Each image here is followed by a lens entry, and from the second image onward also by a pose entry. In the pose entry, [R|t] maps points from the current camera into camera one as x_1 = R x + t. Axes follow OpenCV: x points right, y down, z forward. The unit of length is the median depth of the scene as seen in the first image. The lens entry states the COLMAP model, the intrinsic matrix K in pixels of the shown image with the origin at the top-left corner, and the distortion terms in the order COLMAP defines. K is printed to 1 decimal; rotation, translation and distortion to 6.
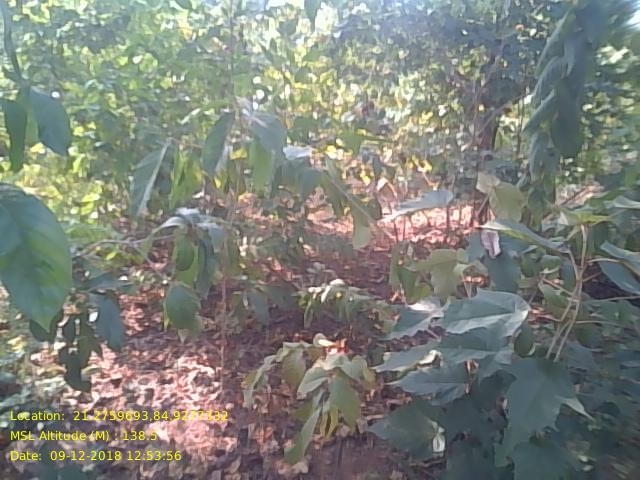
lens RADIAL K [[523.3, 0, 319.7], [0, 523.3, 238.7], [0, 0, 1]] dist [0.094054, -0.144580]
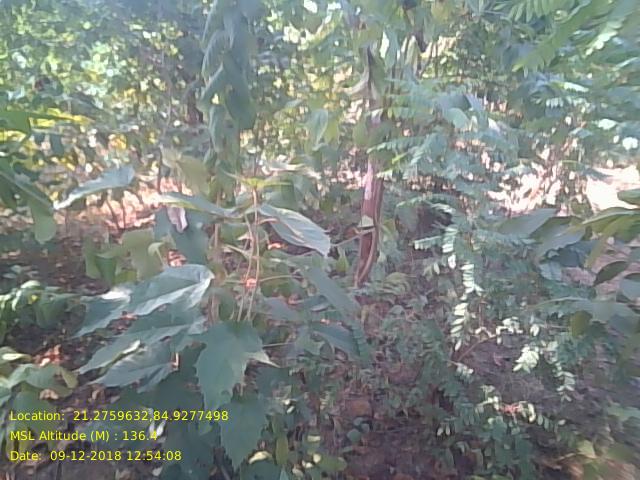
lens RADIAL K [[523.3, 0, 325.6], [0, 523.3, 237.8], [0, 0, 1]] dist [0.094054, -0.144580]
pose [[0.882797, -0.141302, 0.447998, 0.110882], [0.125394, 0.989966, 0.065149, 0.014737], [-0.452708, -0.001337, 0.891658, -0.009131]]
